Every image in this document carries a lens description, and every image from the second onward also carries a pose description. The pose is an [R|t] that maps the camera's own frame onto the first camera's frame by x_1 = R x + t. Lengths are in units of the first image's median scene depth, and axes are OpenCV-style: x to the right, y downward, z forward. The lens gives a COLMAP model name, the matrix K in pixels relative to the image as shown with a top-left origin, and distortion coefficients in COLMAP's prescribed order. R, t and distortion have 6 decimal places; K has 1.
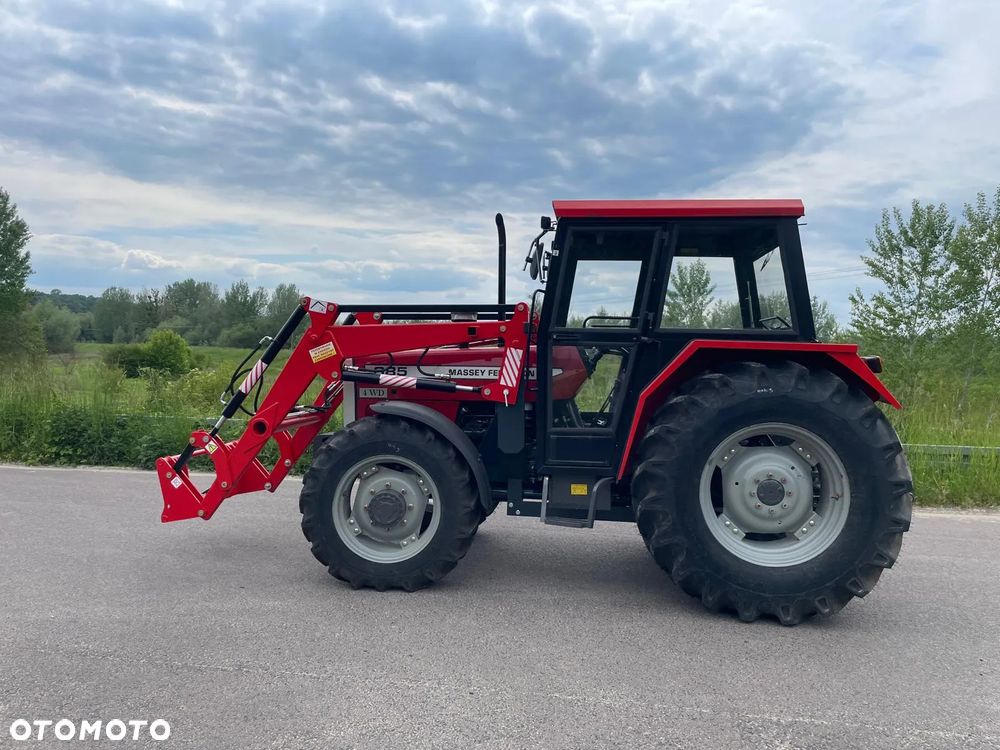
lens RADIAL K [[753.0, 0, 499.6], [0, 753.0, 379.6], [0, 0, 1]] dist [0.081402, -0.109836]
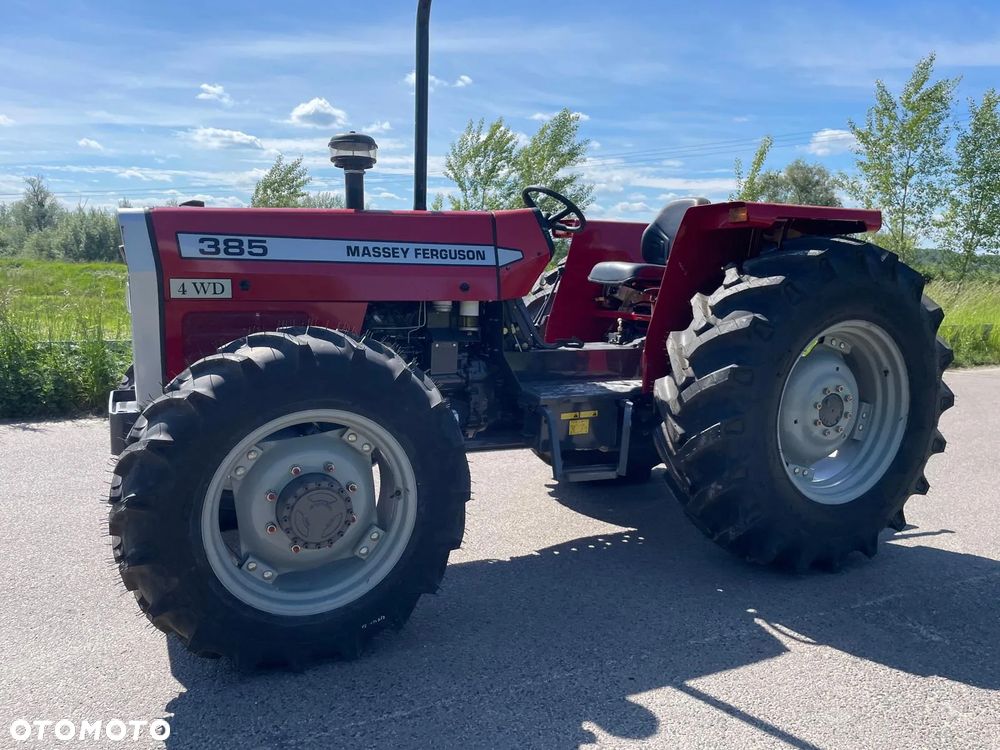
lens RADIAL K [[753.0, 0, 507.2], [0, 753.0, 373.5], [0, 0, 1]] dist [0.081402, -0.109836]
pose [[0.823853, -0.080901, 0.561001, -0.044187], [0.013681, 0.992311, 0.123008, 0.001957], [-0.566639, -0.093666, 0.818625, 0.070327]]
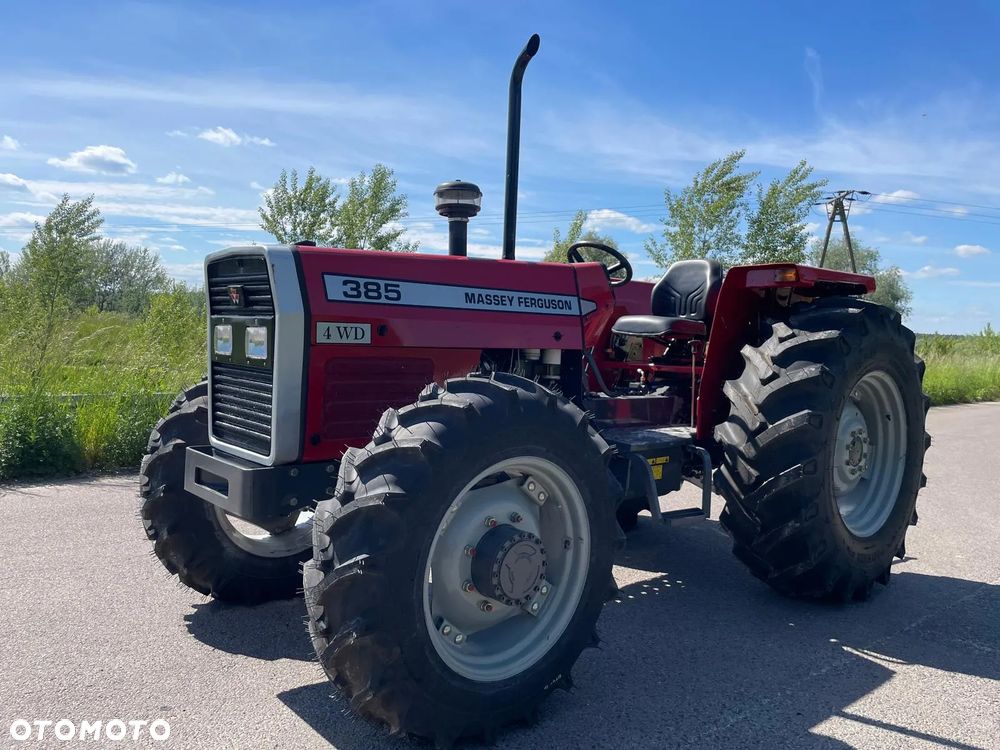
lens RADIAL K [[753.0, 0, 504.9], [0, 753.0, 360.9], [0, 0, 1]] dist [0.081402, -0.109836]
pose [[0.654309, -0.024189, 0.755840, -0.070541], [0.000131, 0.999492, 0.031874, 0.002843], [-0.756227, -0.020756, 0.653980, 0.093442]]
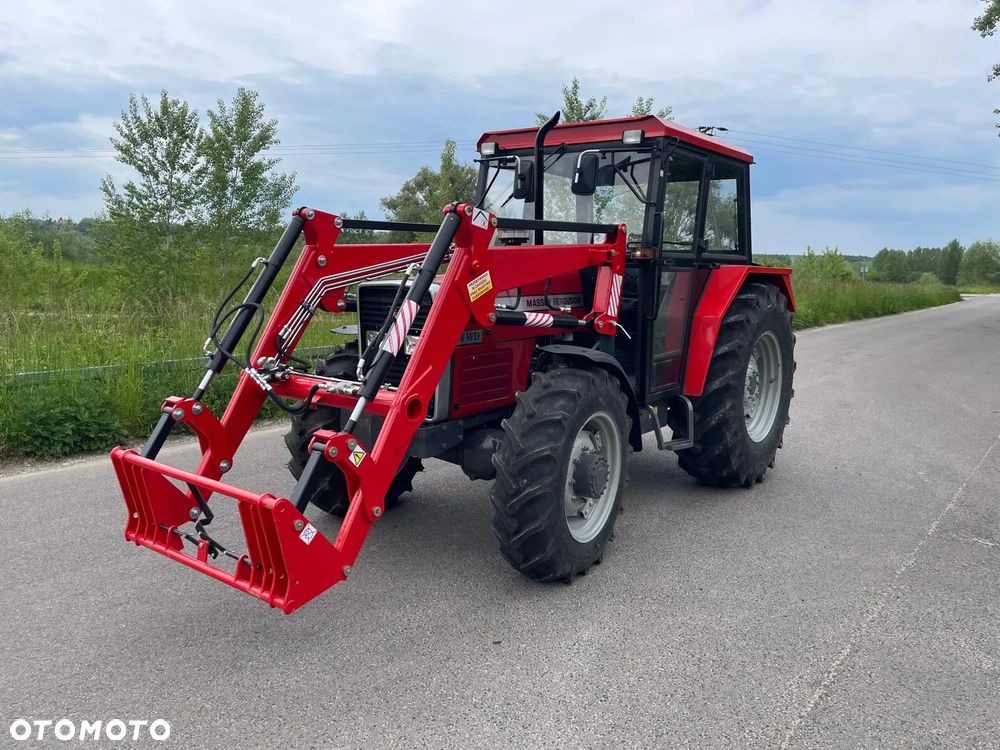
lens RADIAL K [[753.0, 0, 508.5], [0, 753.0, 367.9], [0, 0, 1]] dist [0.081402, -0.109836]
pose [[0.509154, -0.128373, 0.851048, -0.119702], [0.015151, 0.989998, 0.140267, -0.008549], [-0.860542, -0.058523, 0.506006, 0.090249]]
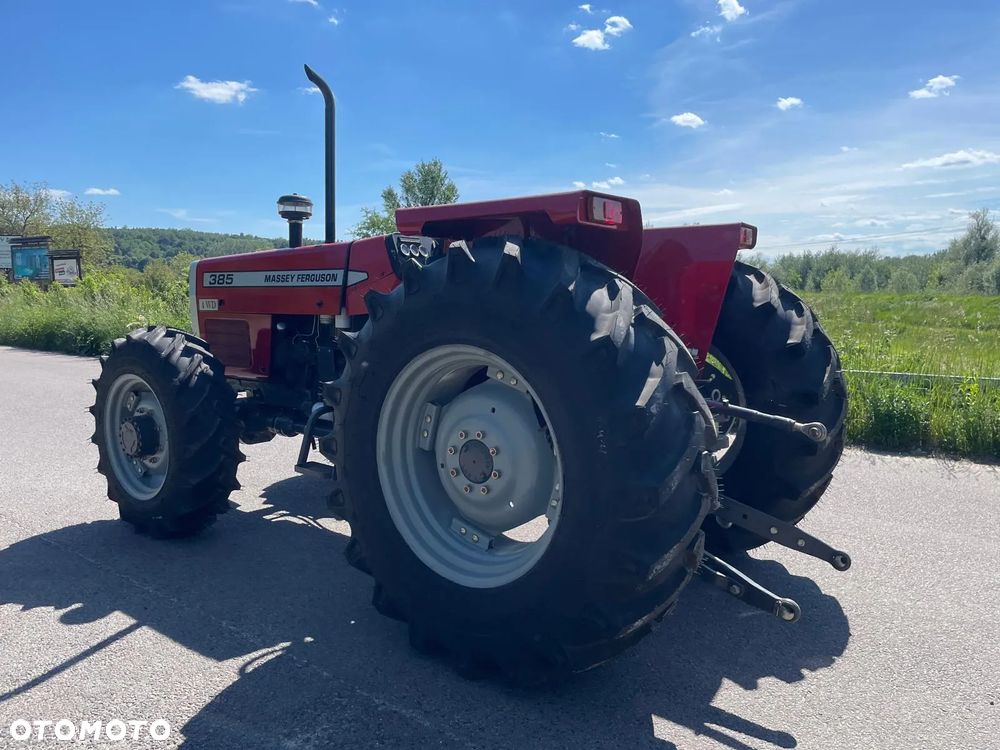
lens RADIAL K [[753.0, 0, 515.0], [0, 753.0, 380.3], [0, 0, 1]] dist [0.081402, -0.109836]
pose [[0.869576, 0.035159, -0.492546, 0.085329], [0.003709, 0.996969, 0.077713, 0.005458], [0.493785, -0.069404, 0.866810, 0.064454]]
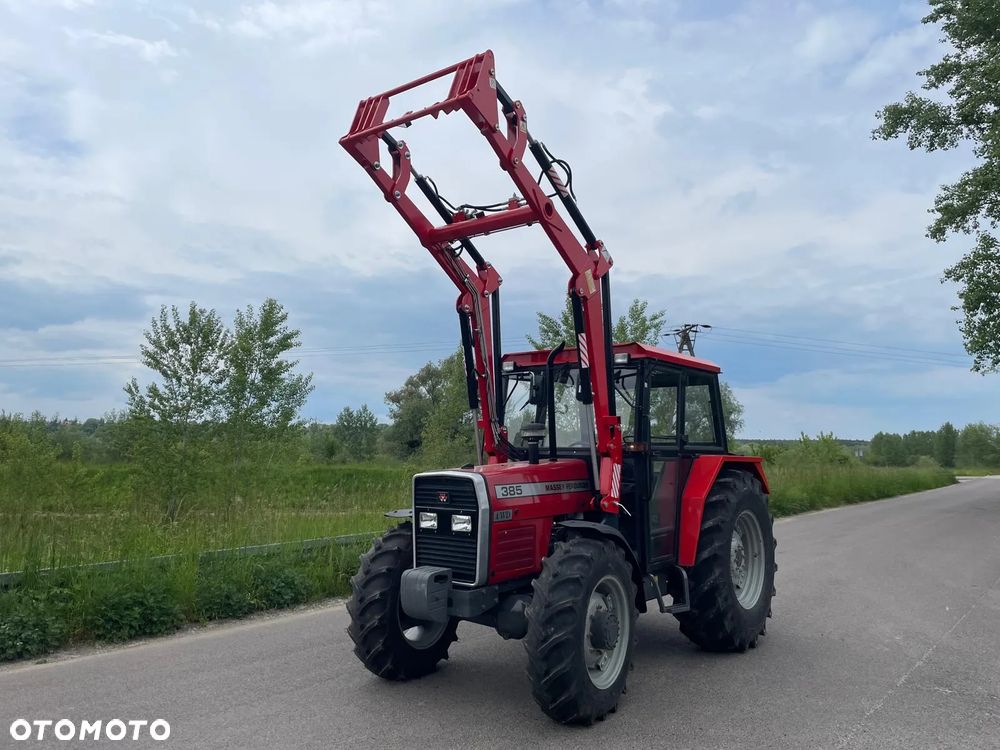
lens RADIAL K [[753.0, 0, 512.5], [0, 753.0, 359.7], [0, 0, 1]] dist [0.081402, -0.109836]
pose [[0.504507, 0.084928, 0.859221, -0.150769], [0.034483, 0.992375, -0.118336, -0.009724], [-0.862719, 0.089330, 0.497731, 0.077026]]
